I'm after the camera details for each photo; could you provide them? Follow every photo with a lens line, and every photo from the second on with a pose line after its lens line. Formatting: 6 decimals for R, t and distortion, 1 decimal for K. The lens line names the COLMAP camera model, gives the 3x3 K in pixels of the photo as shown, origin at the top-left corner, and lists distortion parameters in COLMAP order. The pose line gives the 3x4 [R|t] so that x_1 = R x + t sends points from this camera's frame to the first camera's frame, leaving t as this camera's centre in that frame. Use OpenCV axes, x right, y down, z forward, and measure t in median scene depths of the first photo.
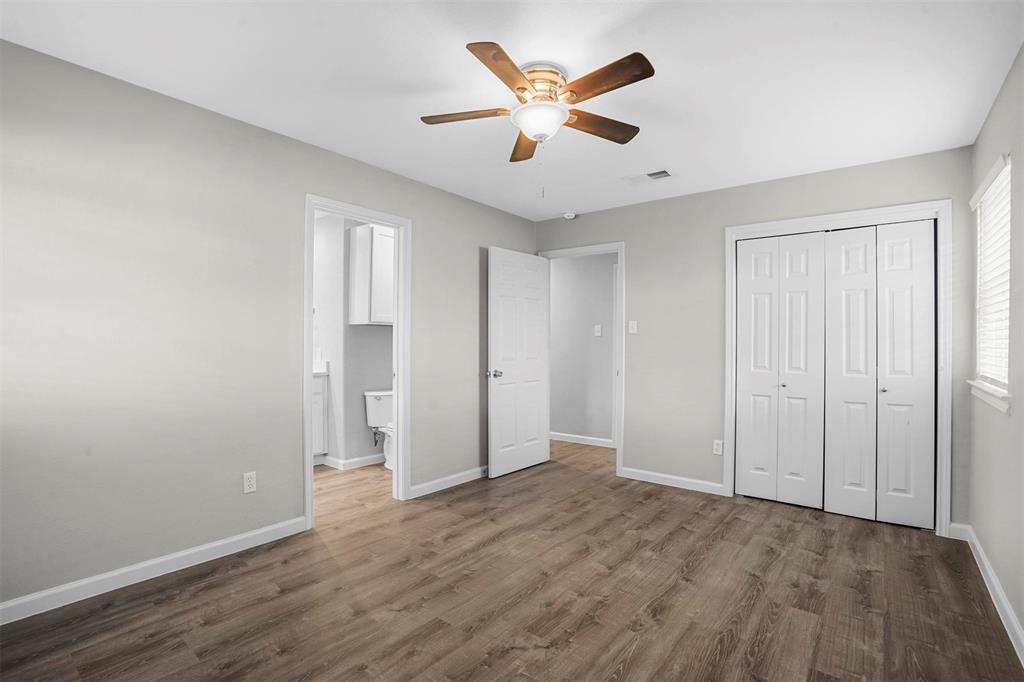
lens RADIAL K [[477.1, 0, 512.3], [0, 477.1, 343.1], [0, 0, 1]] dist [-0.037034, 0.010091]
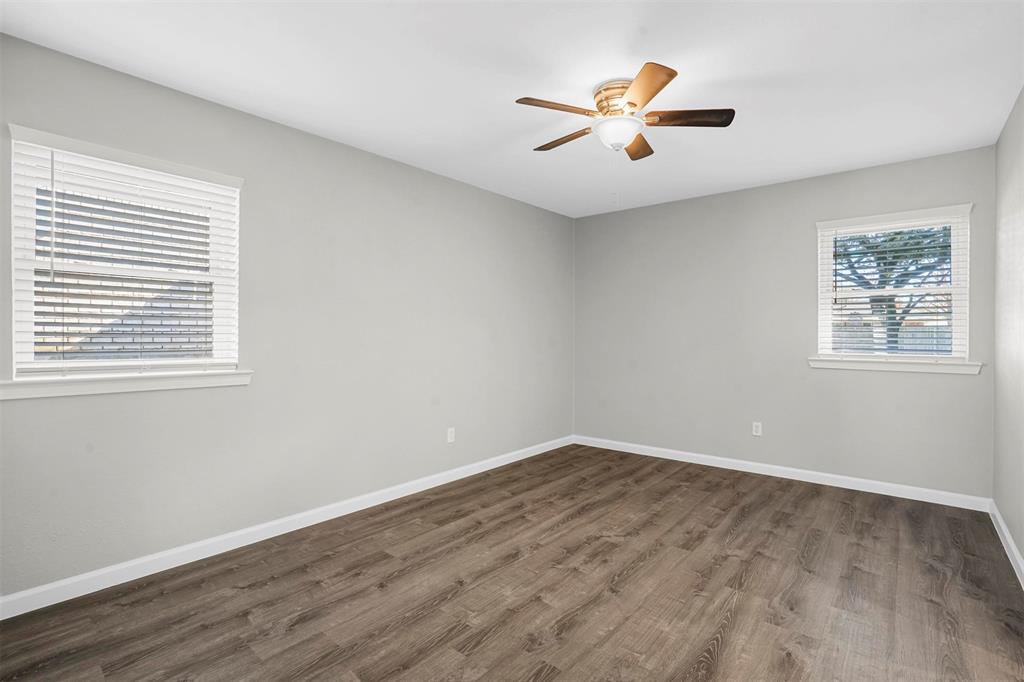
lens RADIAL K [[477.1, 0, 511.3], [0, 477.1, 336.8], [0, 0, 1]] dist [-0.037034, 0.010091]
pose [[-0.999227, -0.007642, 0.038567, 0.255341], [-0.007467, 0.999961, 0.004664, 0.006943], [-0.038601, 0.004373, -0.999245, 2.084375]]
